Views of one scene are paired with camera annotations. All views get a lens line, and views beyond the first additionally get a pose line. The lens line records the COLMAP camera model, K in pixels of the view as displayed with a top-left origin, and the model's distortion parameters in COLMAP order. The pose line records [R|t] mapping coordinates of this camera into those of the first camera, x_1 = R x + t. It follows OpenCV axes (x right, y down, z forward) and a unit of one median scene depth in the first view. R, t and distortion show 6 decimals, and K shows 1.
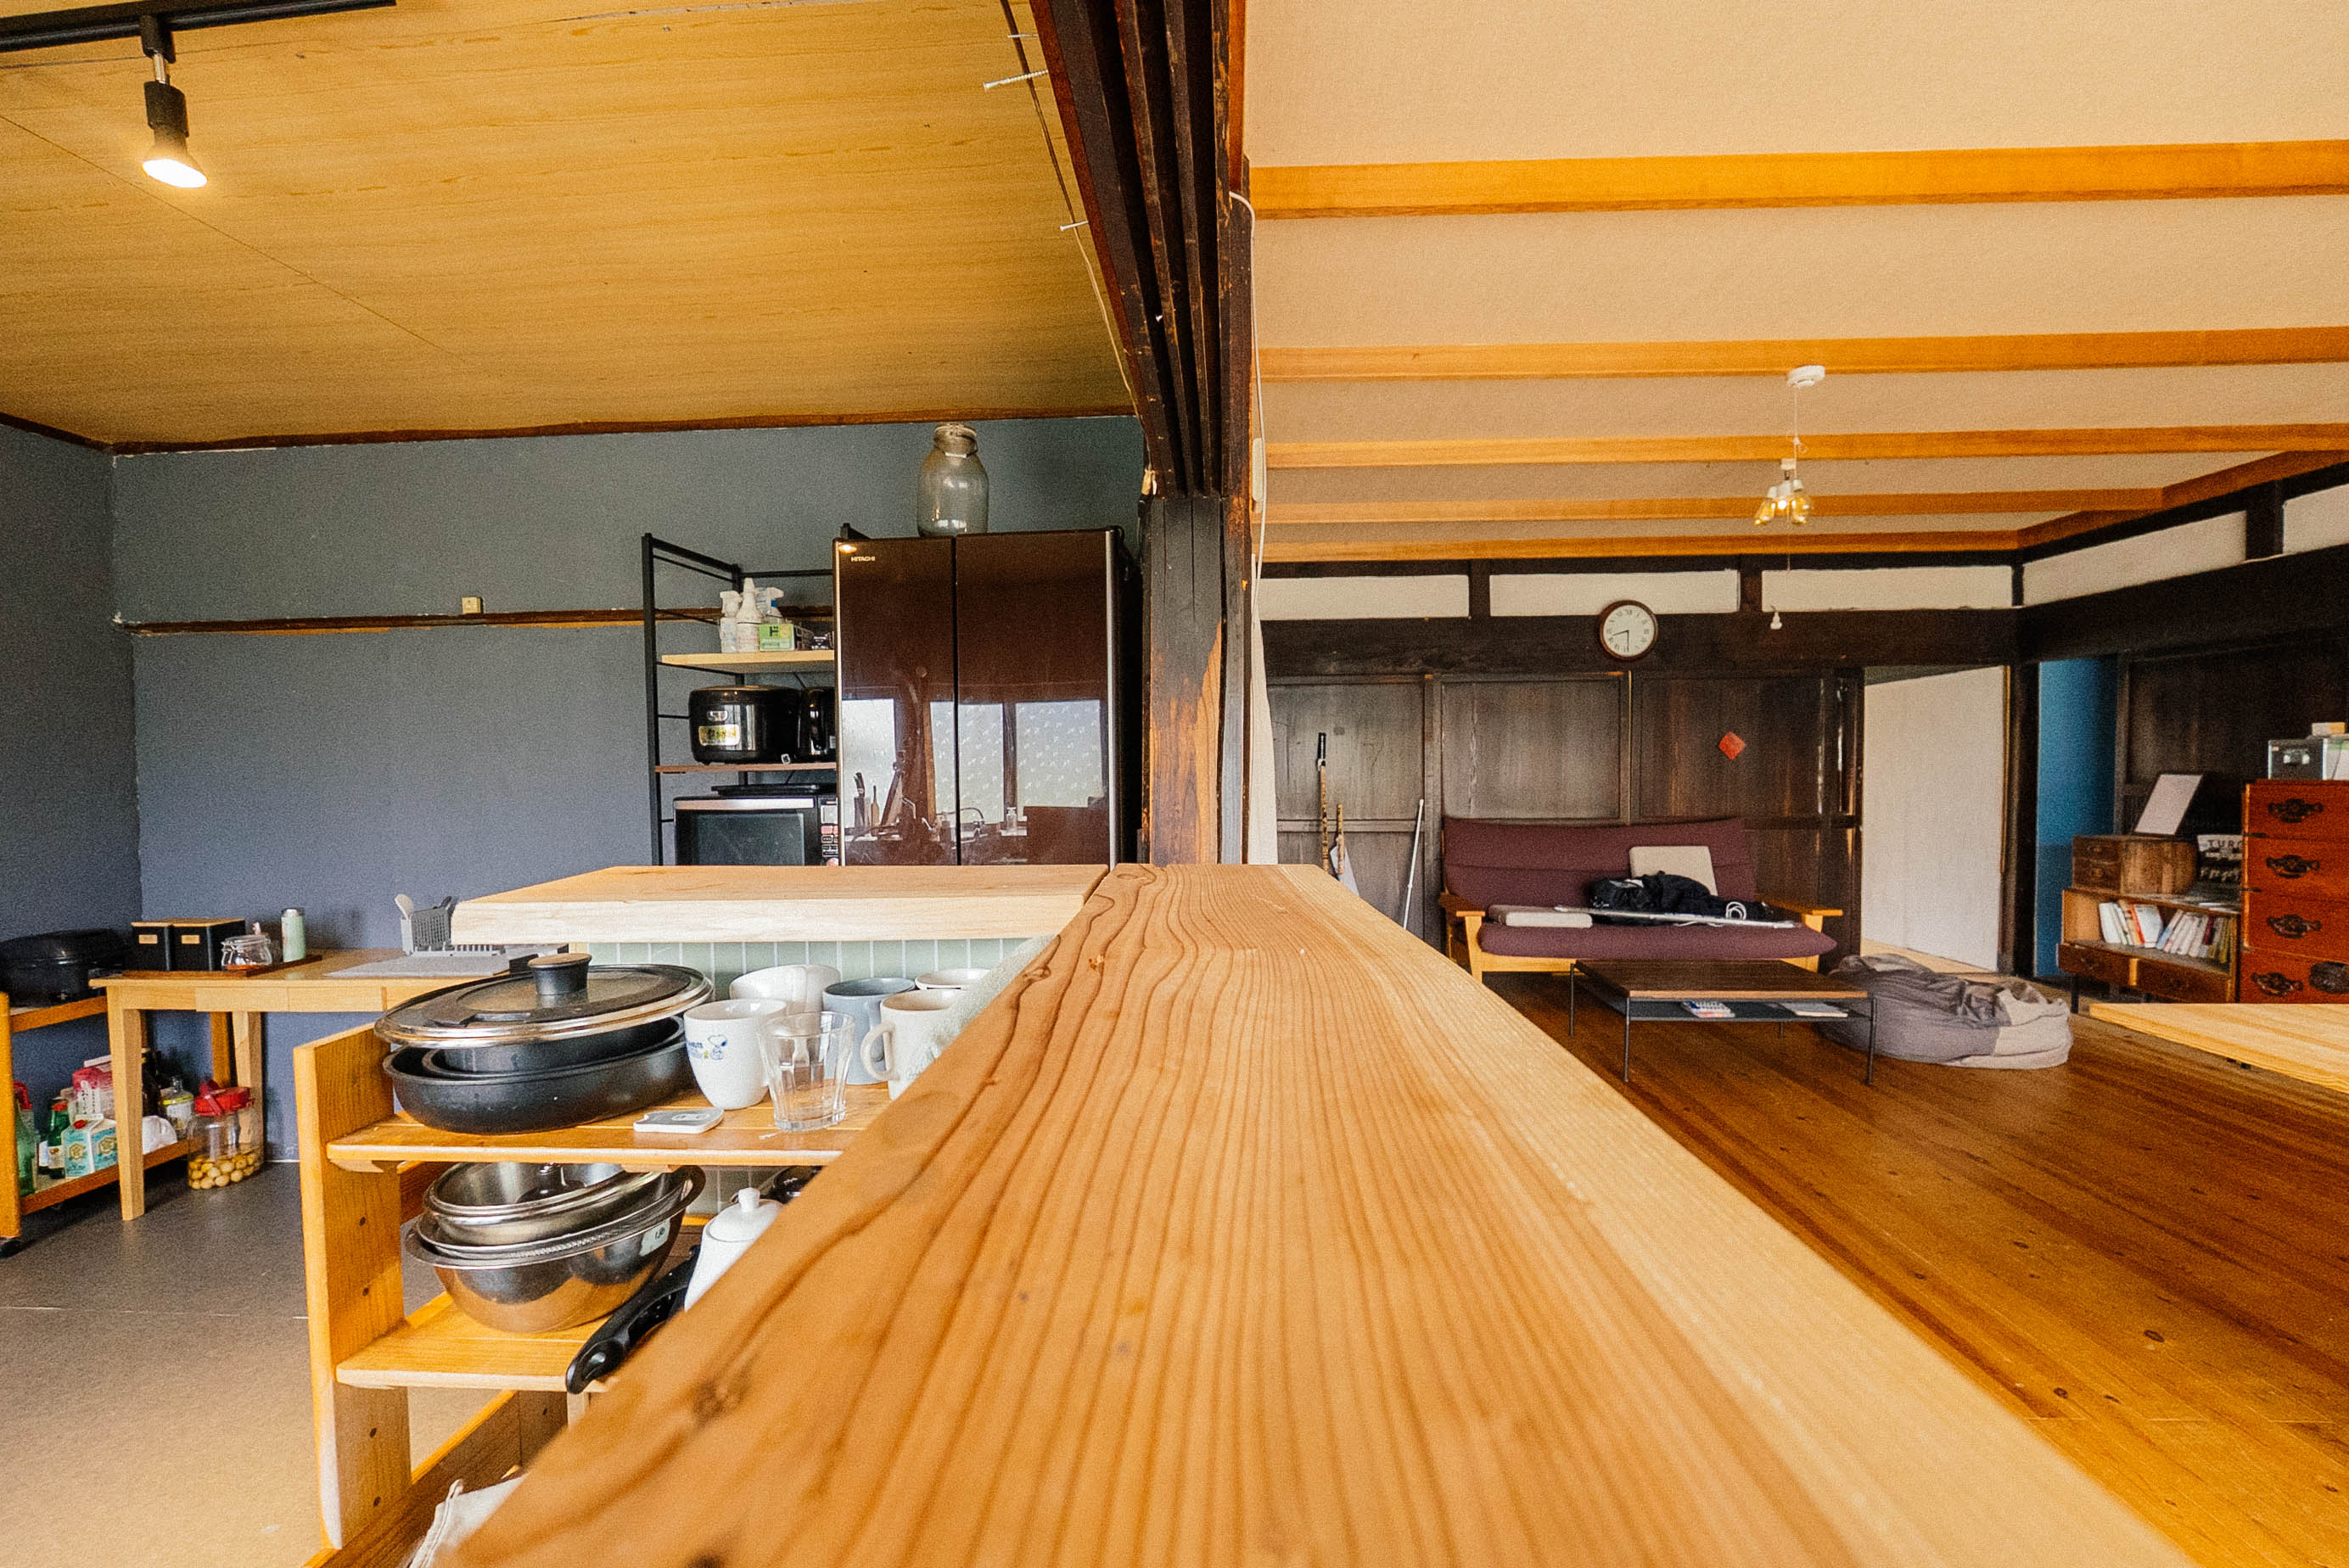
lens RADIAL K [[990.3, 0, 1174.5], [0, 990.3, 784.0], [0, 0, 1]] dist [-0.004057, -0.000753]
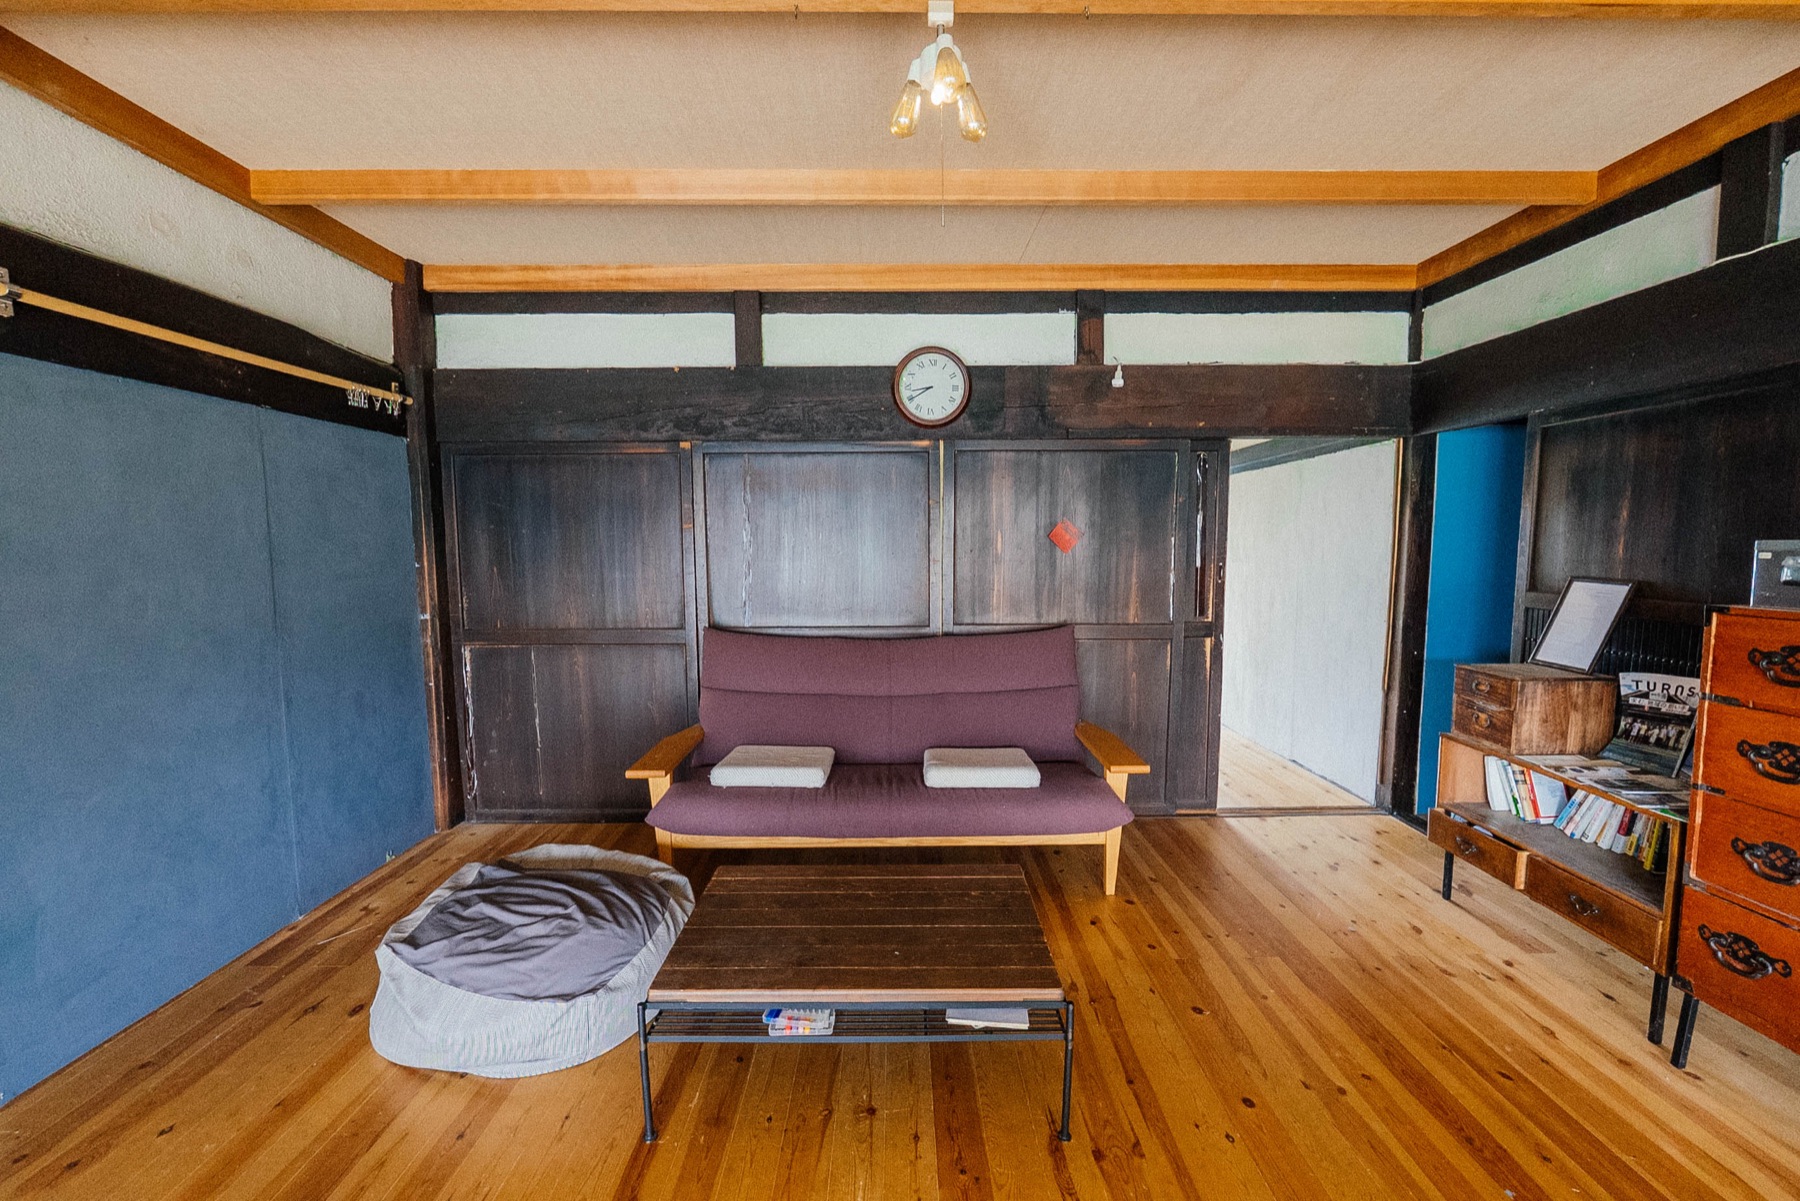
lens RADIAL K [[749.0, 0, 900.0], [0, 749.0, 600.5], [0, 0, 1]] dist [-0.006019, -0.000759]
pose [[0.998212, -0.002327, 0.059726, 0.453914], [-0.001469, 0.997985, 0.063431, -0.028761], [-0.059753, -0.063405, 0.996197, 0.463148]]
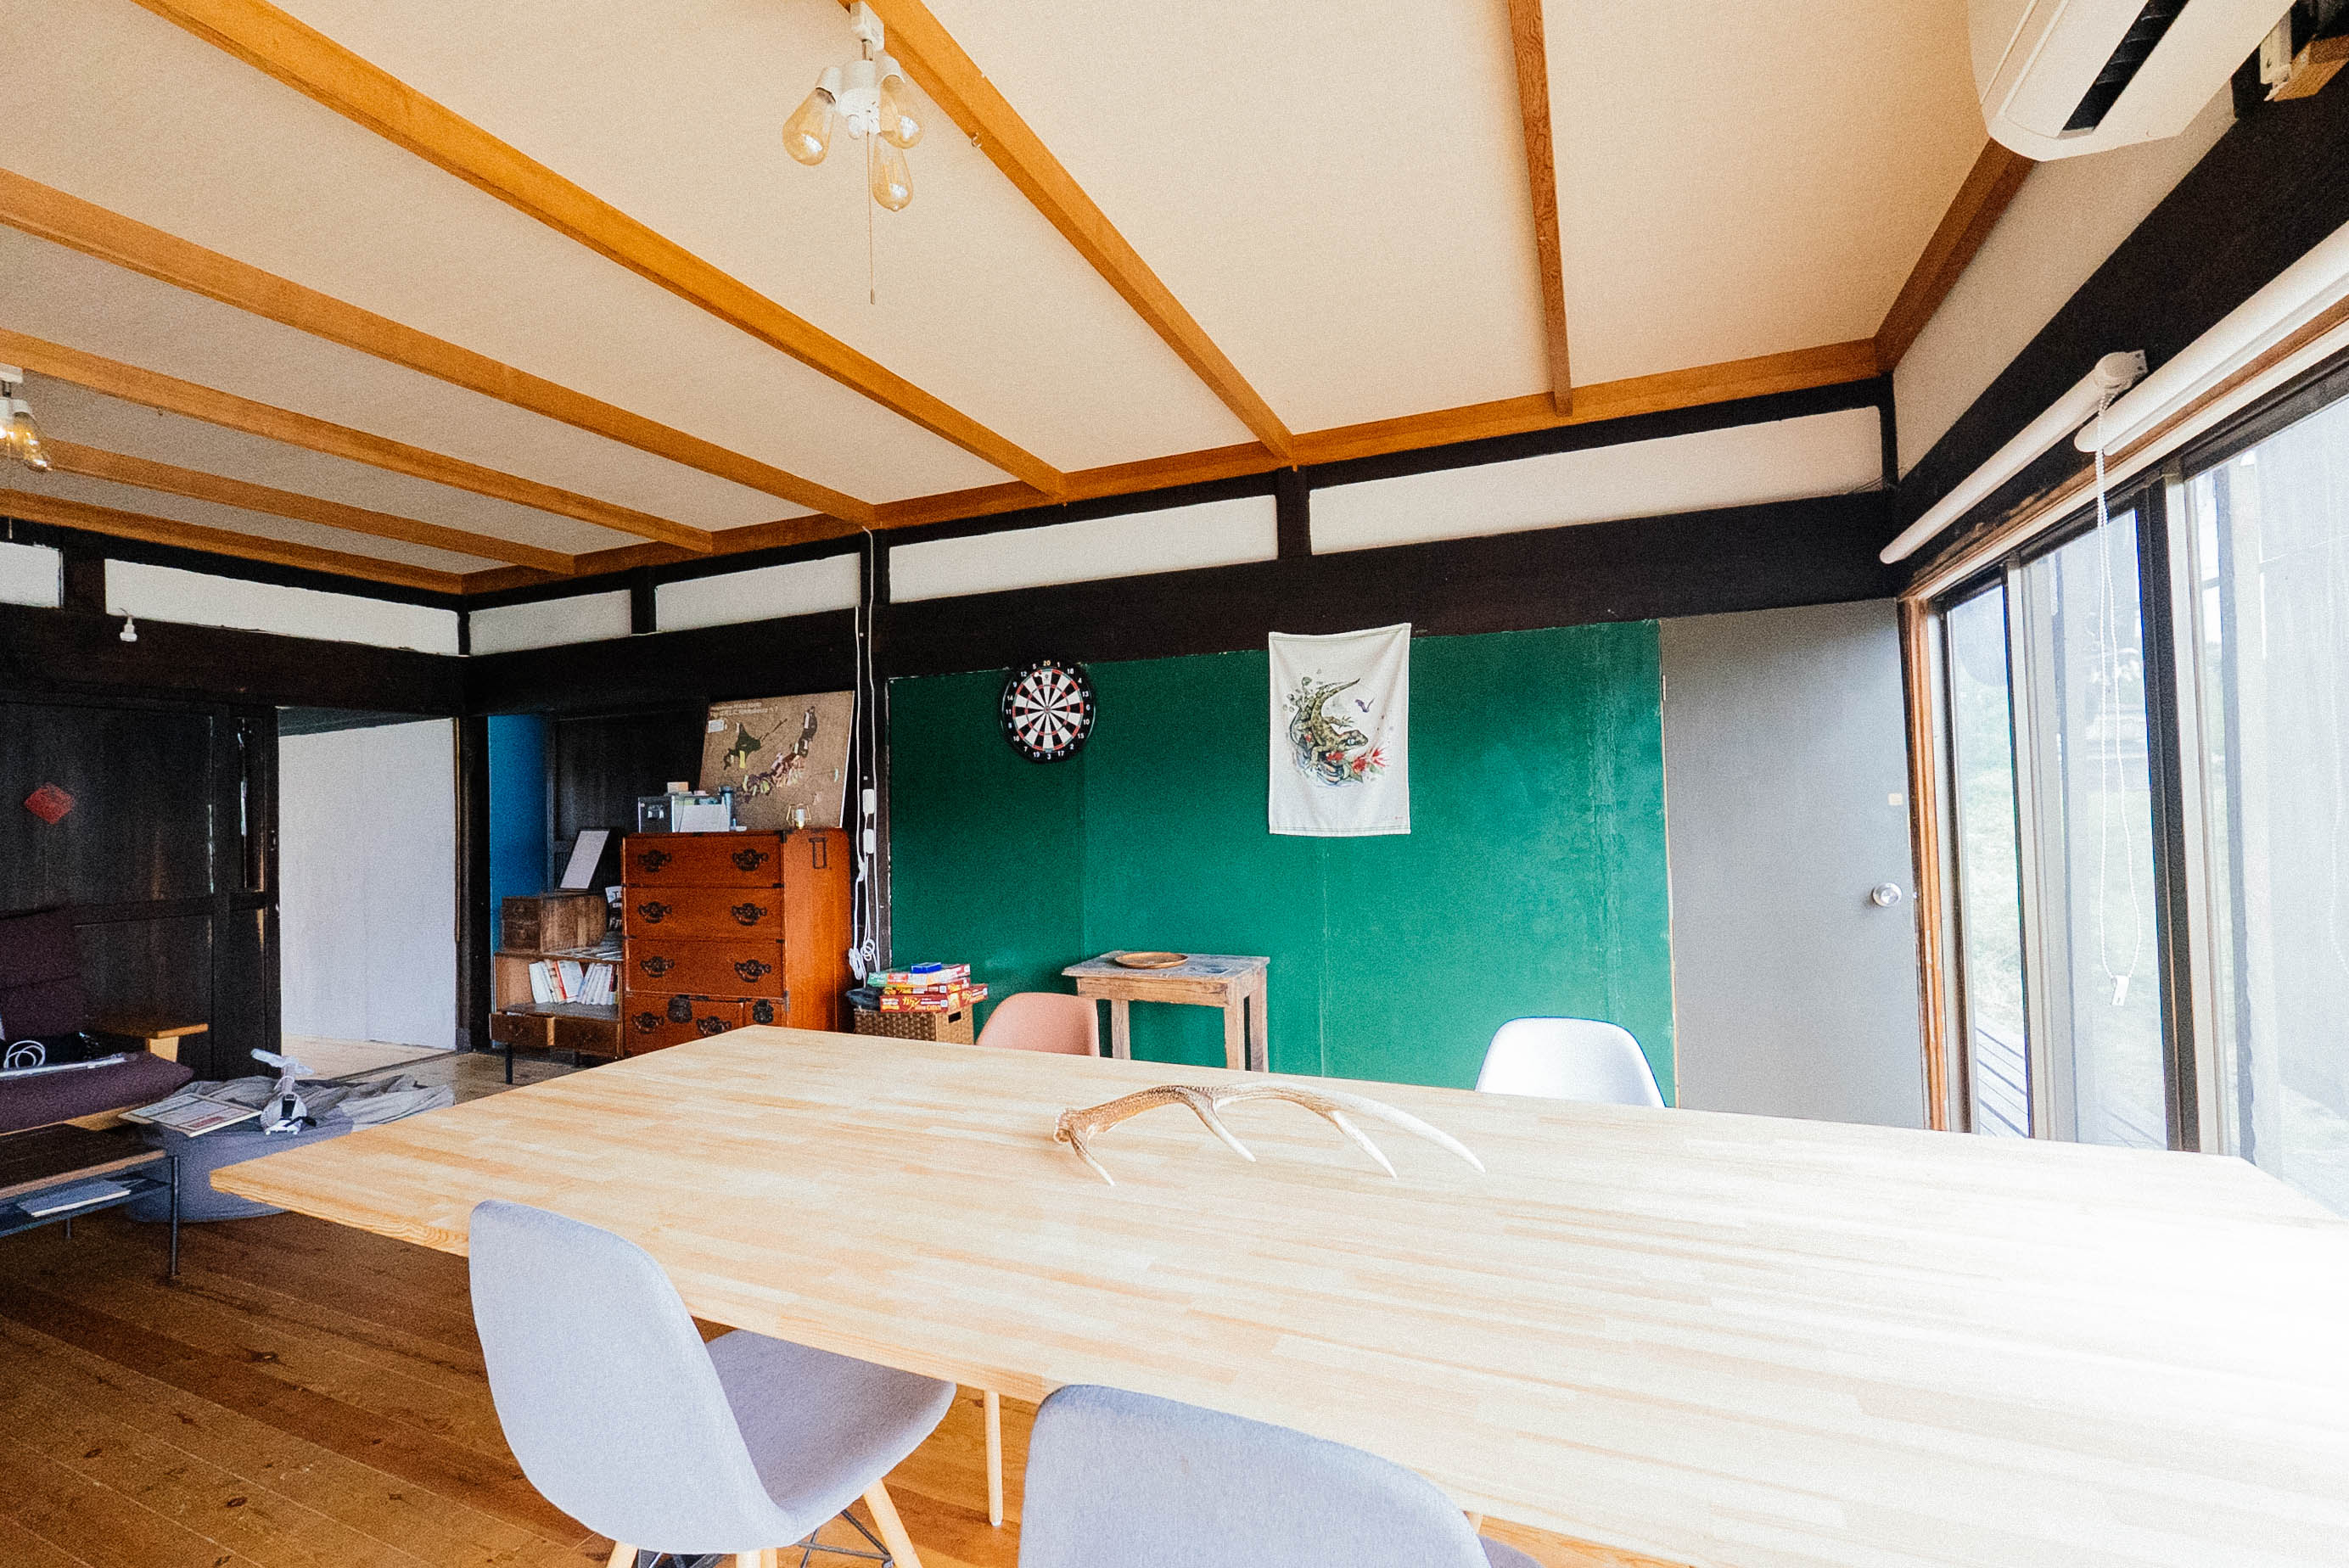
lens RADIAL K [[1013.6, 0, 1173.2], [0, 1013.6, 788.6], [0, 0, 1]] dist [-0.003988, -0.000430]
pose [[0.345984, 0.012670, 0.938155, 0.209835], [0.039587, 0.998821, -0.028089, 0.000665], [-0.937405, 0.046857, 0.345075, 0.046503]]
